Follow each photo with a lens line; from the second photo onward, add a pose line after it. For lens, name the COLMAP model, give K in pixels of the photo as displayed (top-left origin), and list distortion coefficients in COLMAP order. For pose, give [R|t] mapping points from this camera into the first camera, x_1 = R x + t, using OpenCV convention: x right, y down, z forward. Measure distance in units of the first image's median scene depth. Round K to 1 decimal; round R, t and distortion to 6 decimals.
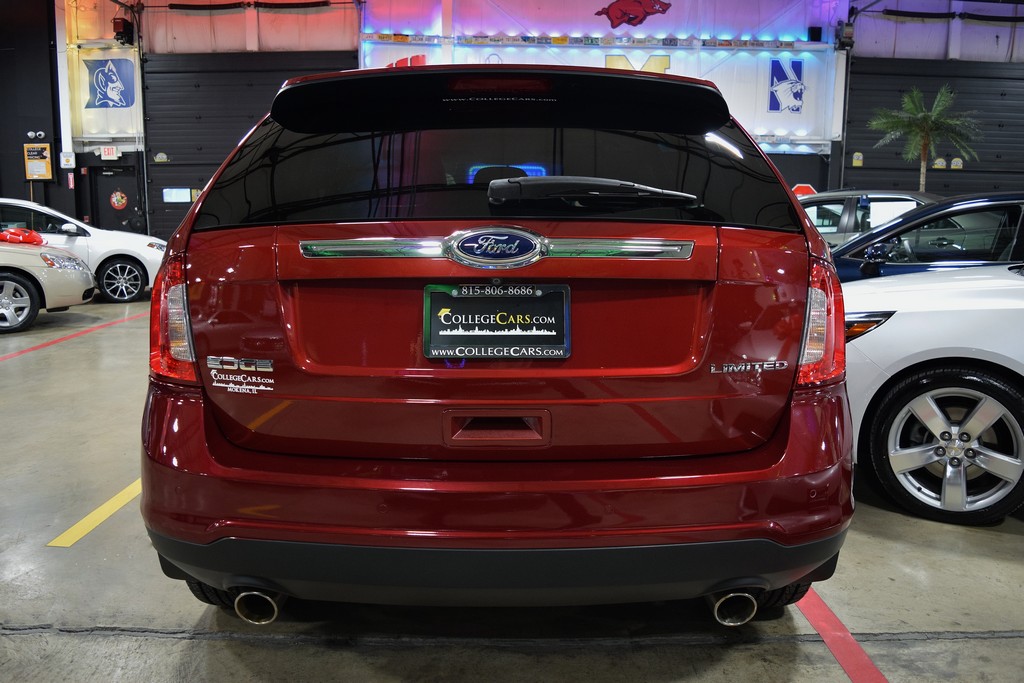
lens RADIAL K [[793.4, 0, 519.0], [0, 793.4, 338.3], [0, 0, 1]] dist [-0.093345, 0.017393]
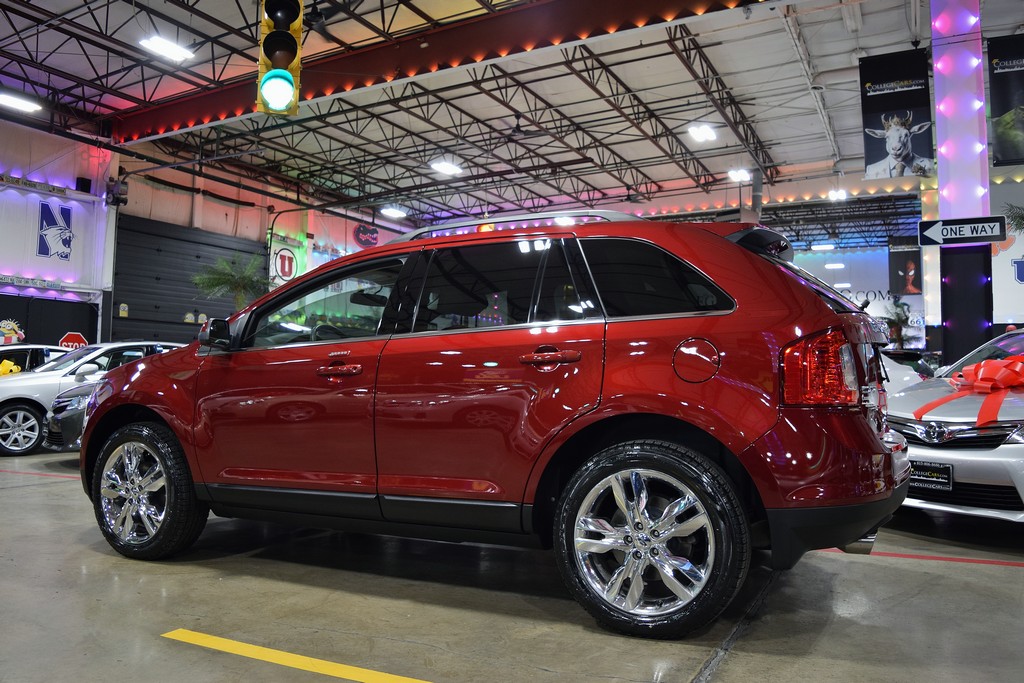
lens RADIAL K [[793.4, 0, 516.8], [0, 793.4, 338.8], [0, 0, 1]] dist [-0.093345, 0.017393]
pose [[0.459531, 0.042392, 0.887149, -0.235959], [0.138742, 0.983171, -0.118847, 0.000964], [-0.877258, 0.177698, 0.445917, 0.091847]]
